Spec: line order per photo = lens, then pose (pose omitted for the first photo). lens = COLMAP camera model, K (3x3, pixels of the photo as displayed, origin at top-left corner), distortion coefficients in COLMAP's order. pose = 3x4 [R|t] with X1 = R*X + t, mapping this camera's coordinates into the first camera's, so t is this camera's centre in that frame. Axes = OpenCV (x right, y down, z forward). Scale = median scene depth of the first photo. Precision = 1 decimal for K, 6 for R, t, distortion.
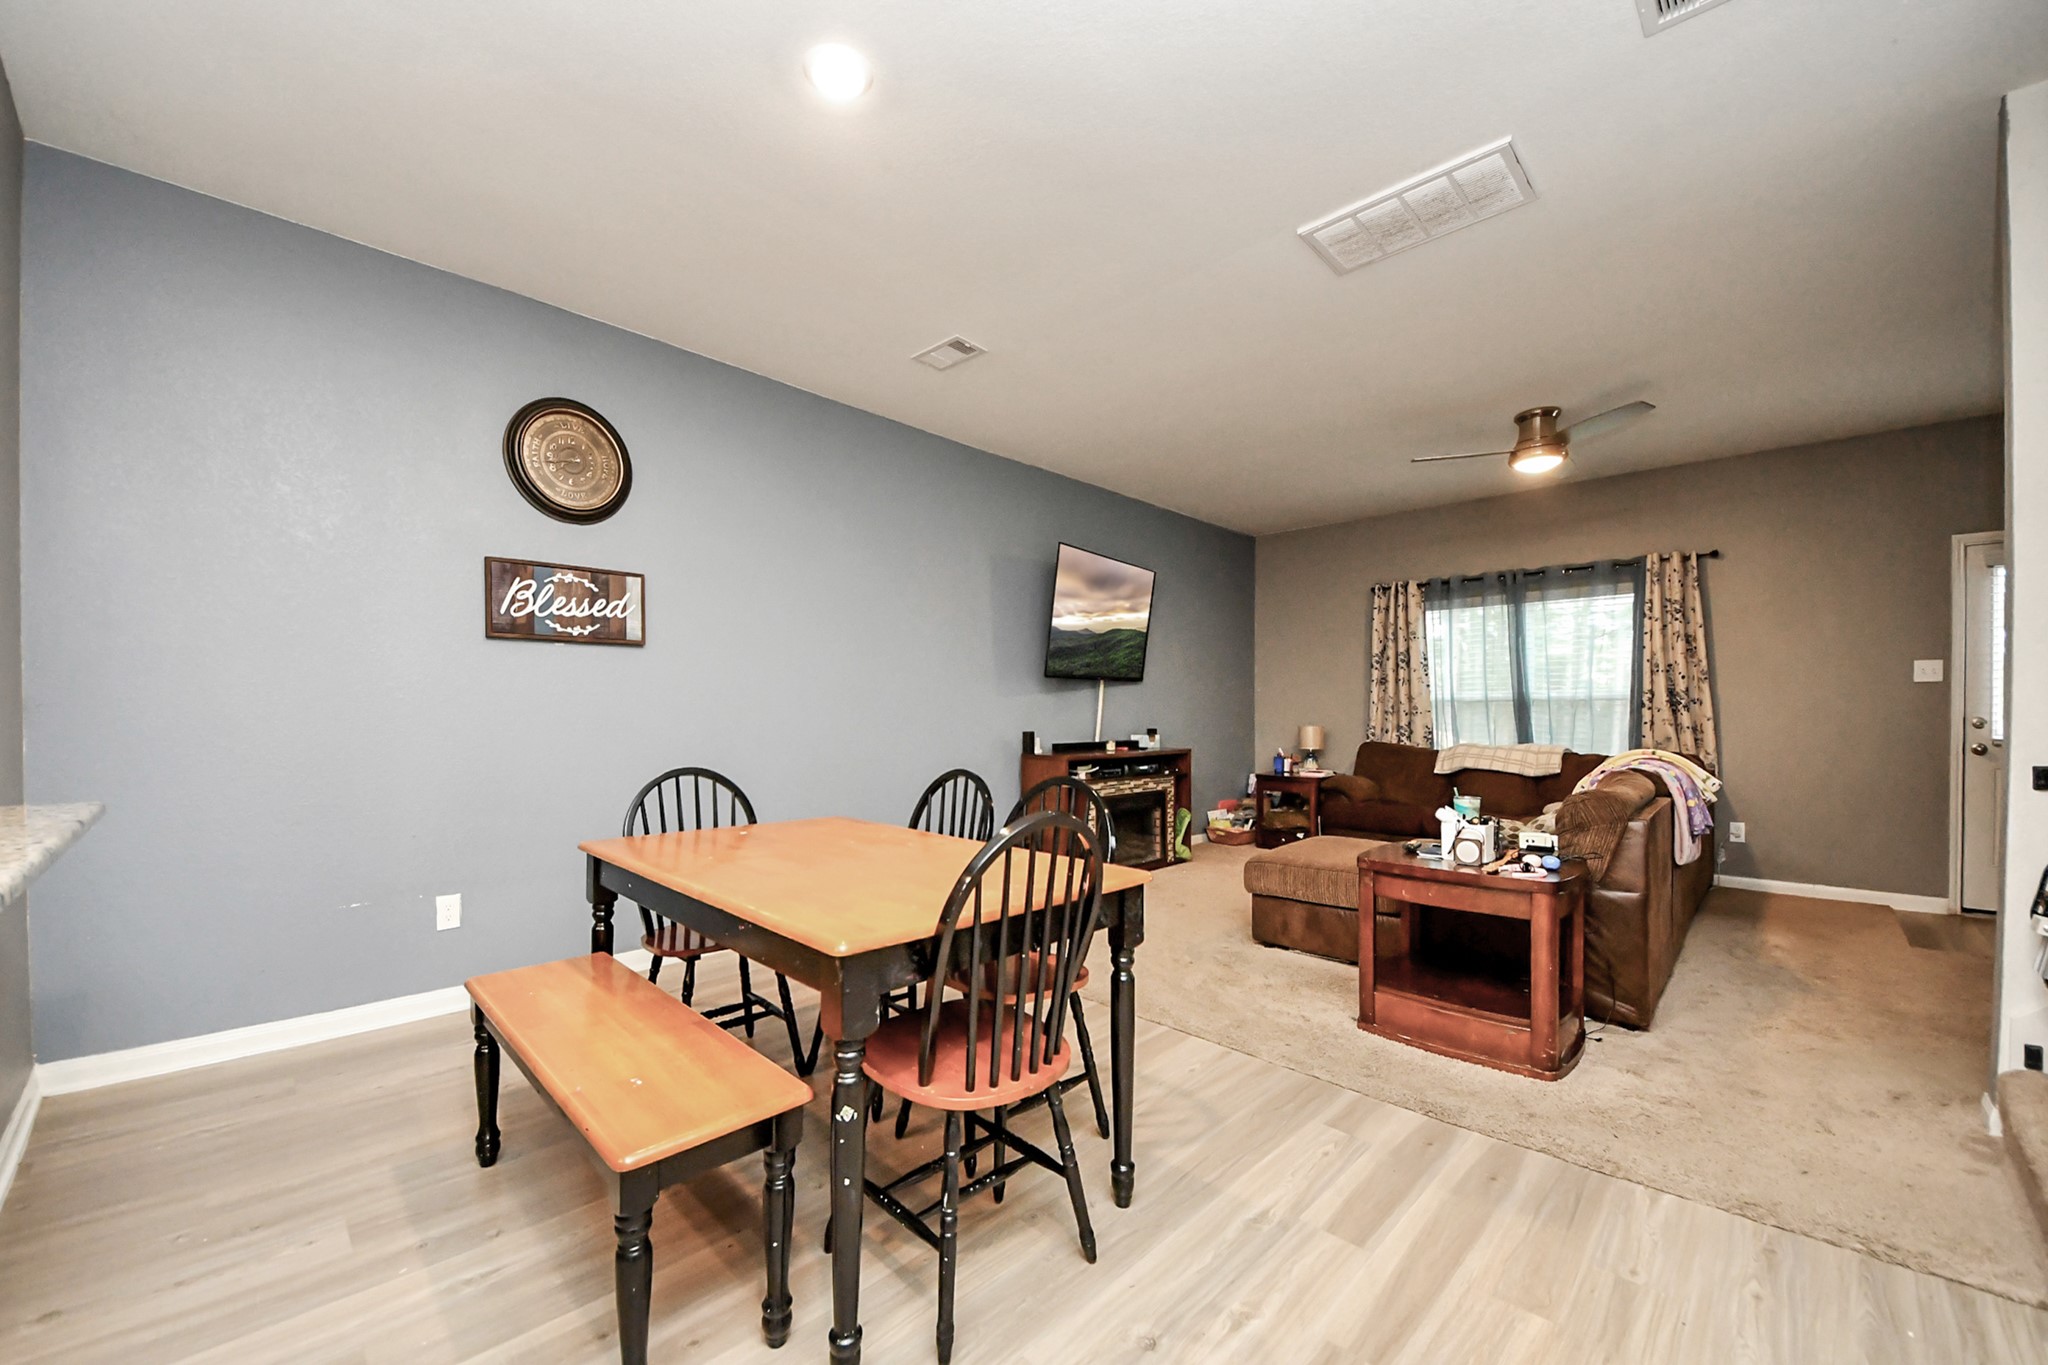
lens RADIAL K [[795.4, 0, 1084.3], [0, 795.4, 727.5], [0, 0, 1]] dist [-0.041763, 0.000244]
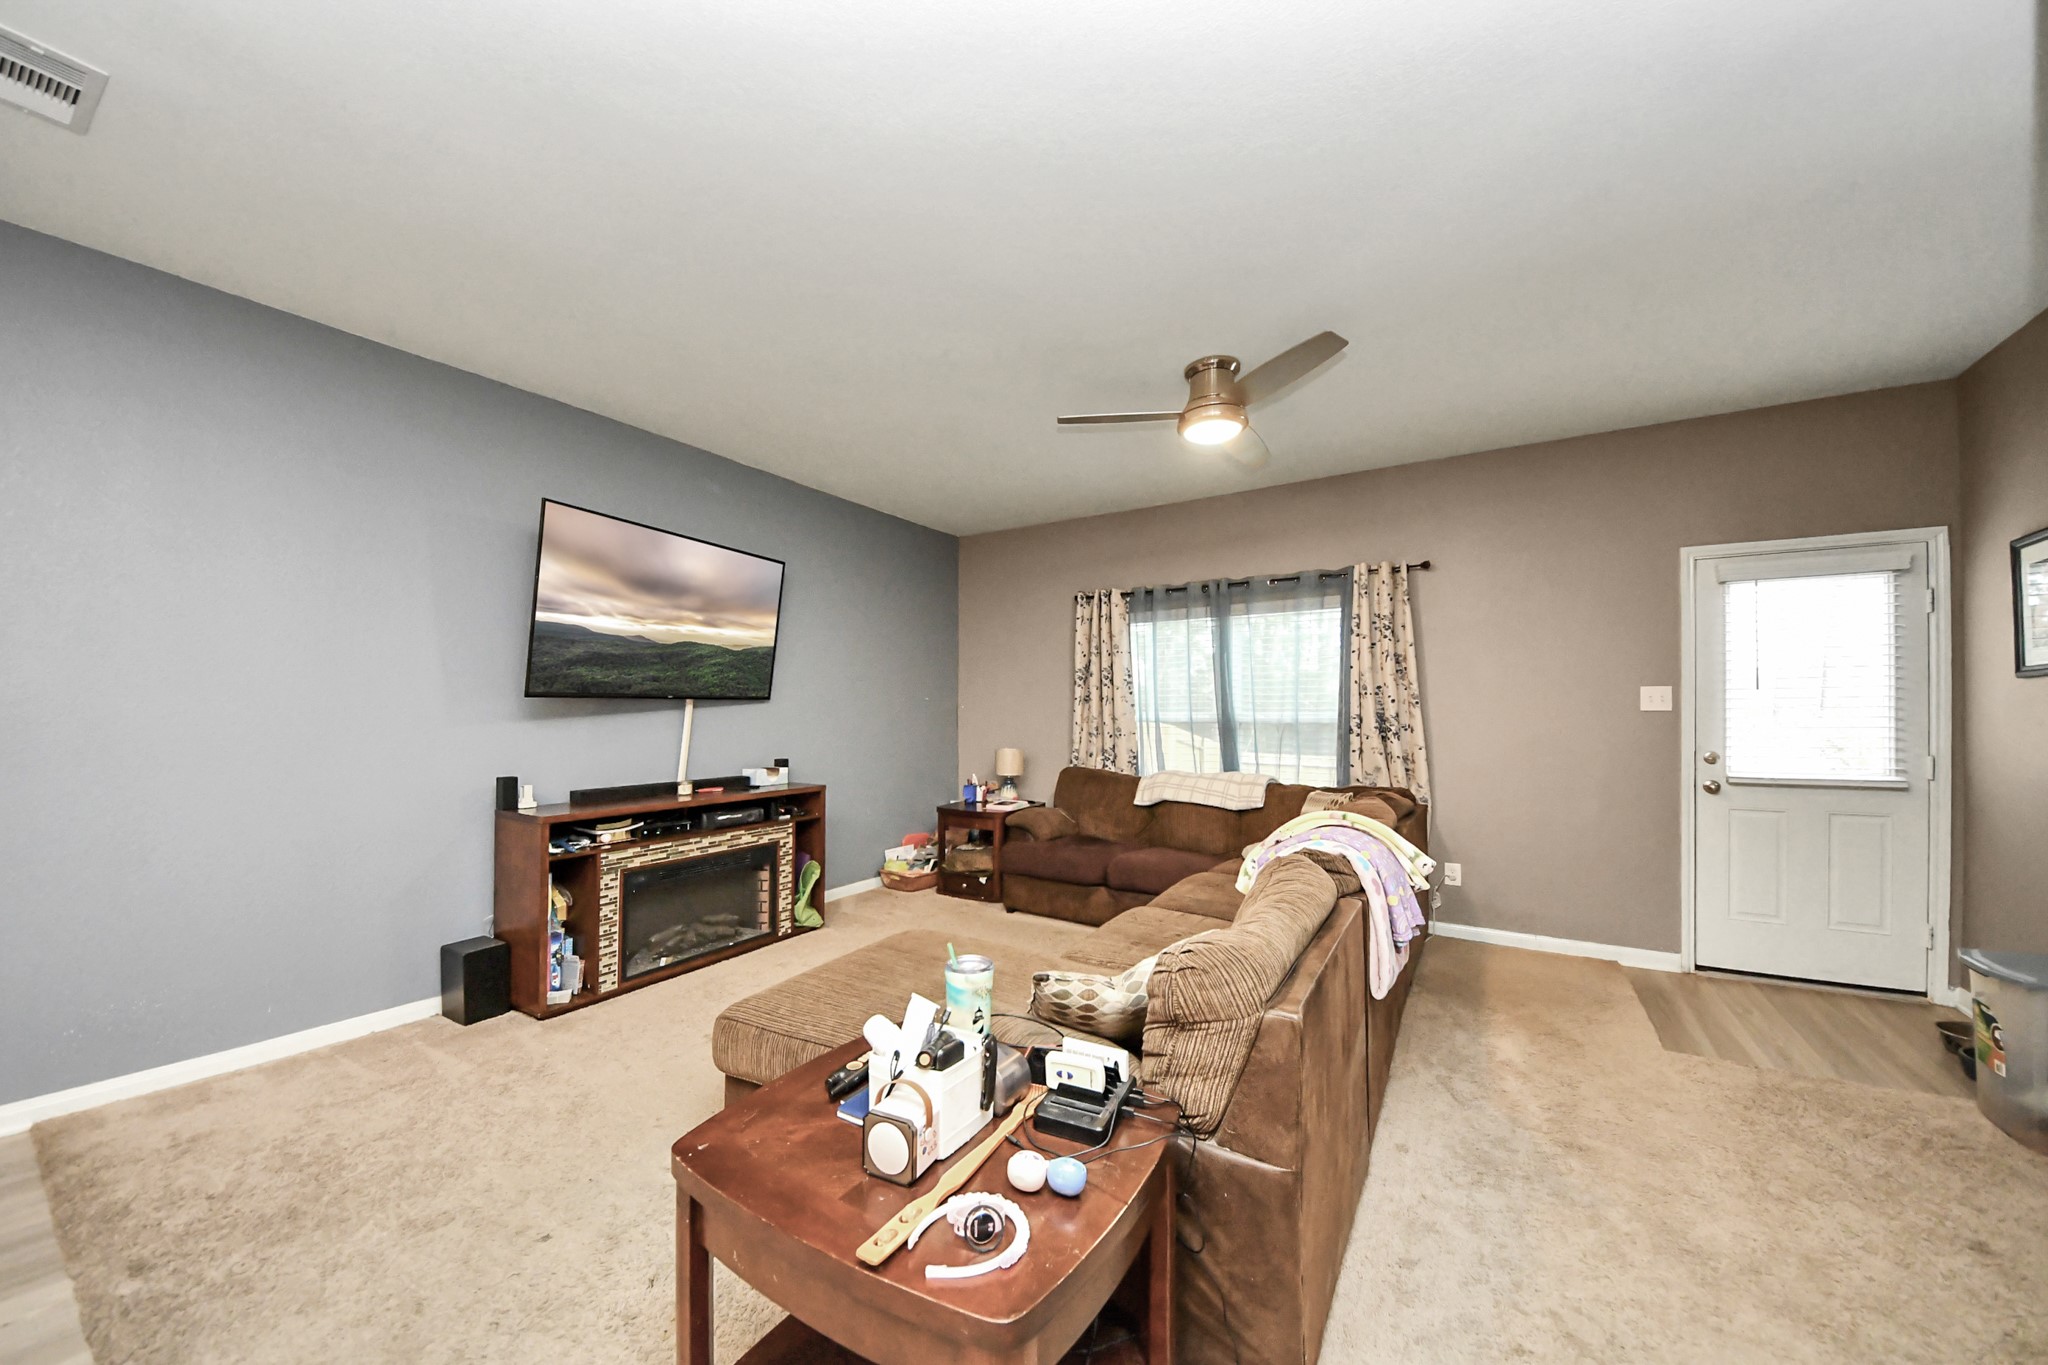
lens RADIAL K [[699.7, 0, 1035.7], [0, 699.7, 705.7], [0, 0, 1]] dist [0.000937, -0.000058]
pose [[0.984909, 0.008797, 0.172847, 0.219279], [-0.003650, 0.999541, -0.030074, -0.032890], [-0.173032, 0.028989, 0.984489, 0.266522]]
